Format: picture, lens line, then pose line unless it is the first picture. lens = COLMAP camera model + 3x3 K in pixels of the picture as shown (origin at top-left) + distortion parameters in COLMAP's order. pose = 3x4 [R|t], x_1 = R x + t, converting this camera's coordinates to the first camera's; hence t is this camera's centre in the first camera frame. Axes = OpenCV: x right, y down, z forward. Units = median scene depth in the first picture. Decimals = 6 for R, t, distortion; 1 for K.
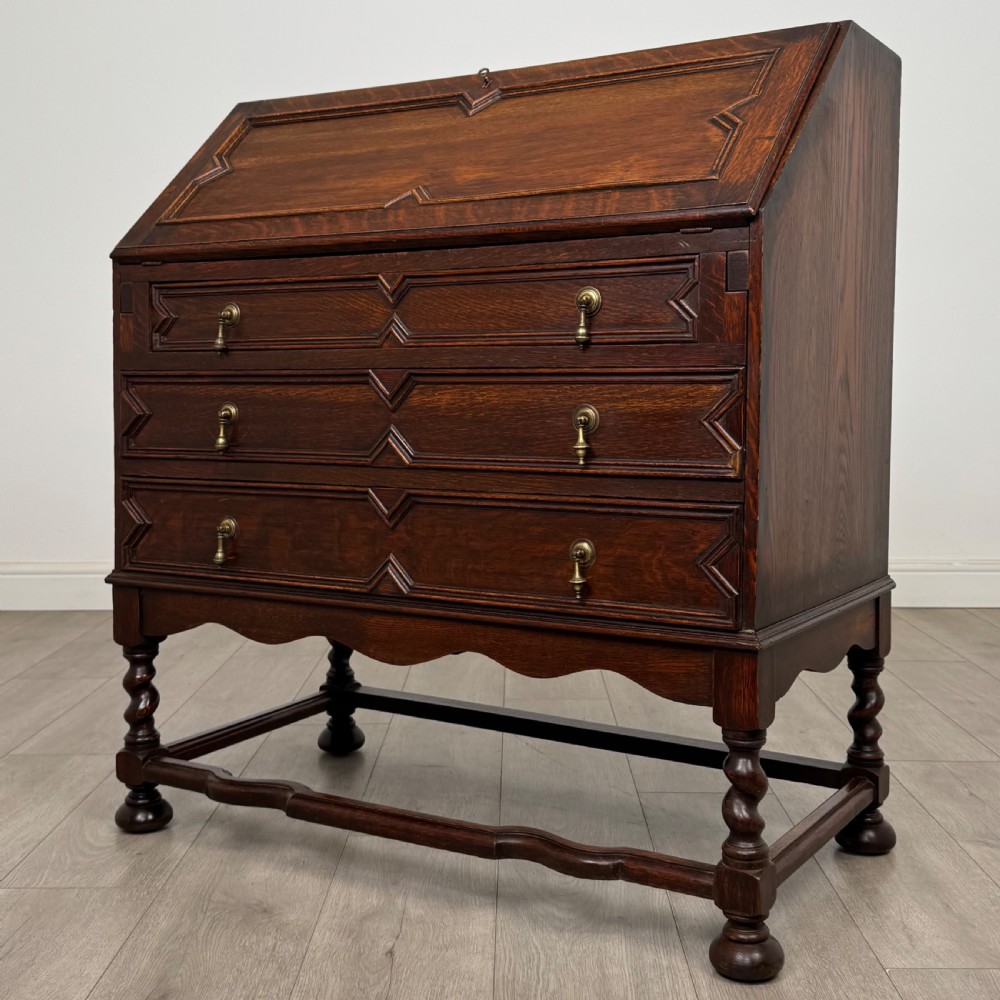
lens RADIAL K [[1412.7, 0, 502.3], [0, 1412.7, 445.4], [0, 0, 1]] dist [0.136215, -0.045073]
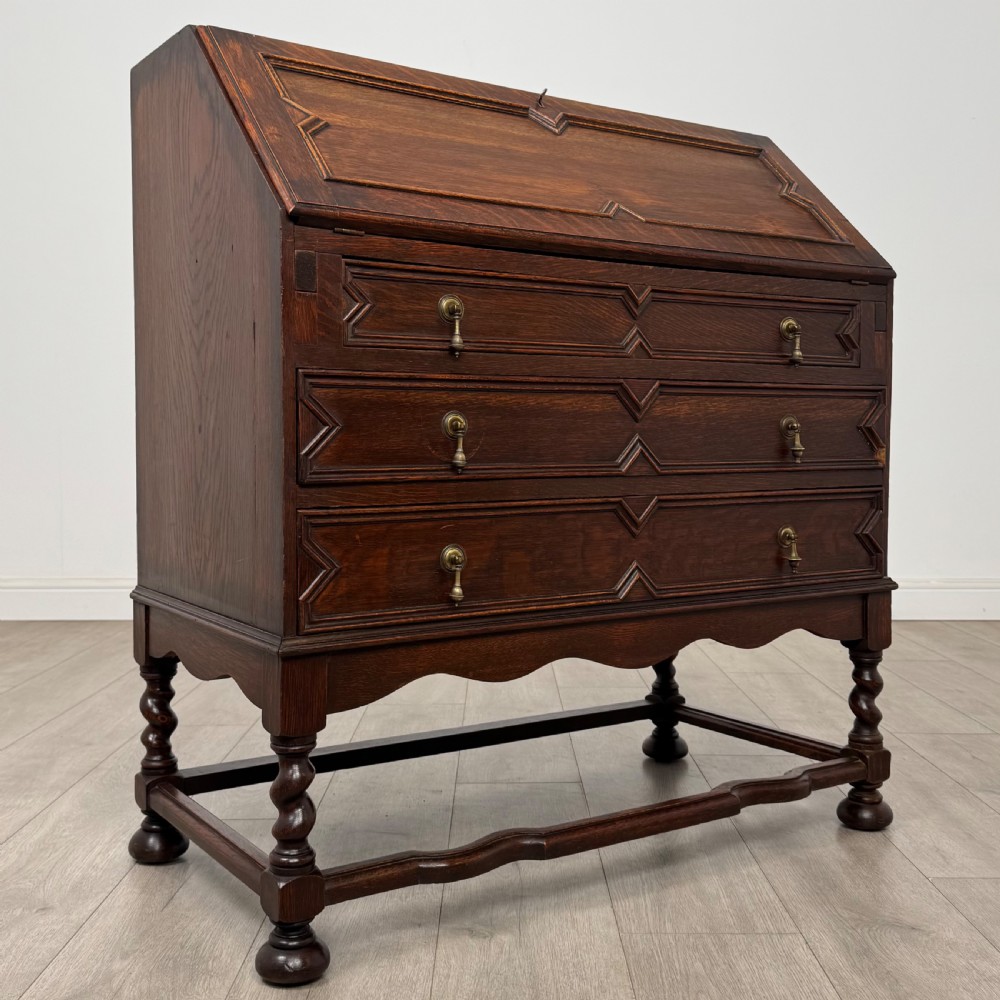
lens RADIAL K [[1238.3, 0, 533.2], [0, 1238.3, 494.9], [0, 0, 1]] dist [0.089392, 0.734983]
pose [[0.391526, -0.043649, 0.919131, -0.915447], [0.041311, 0.998701, 0.029831, -0.000528], [-0.919239, 0.026291, 0.392821, 0.705009]]
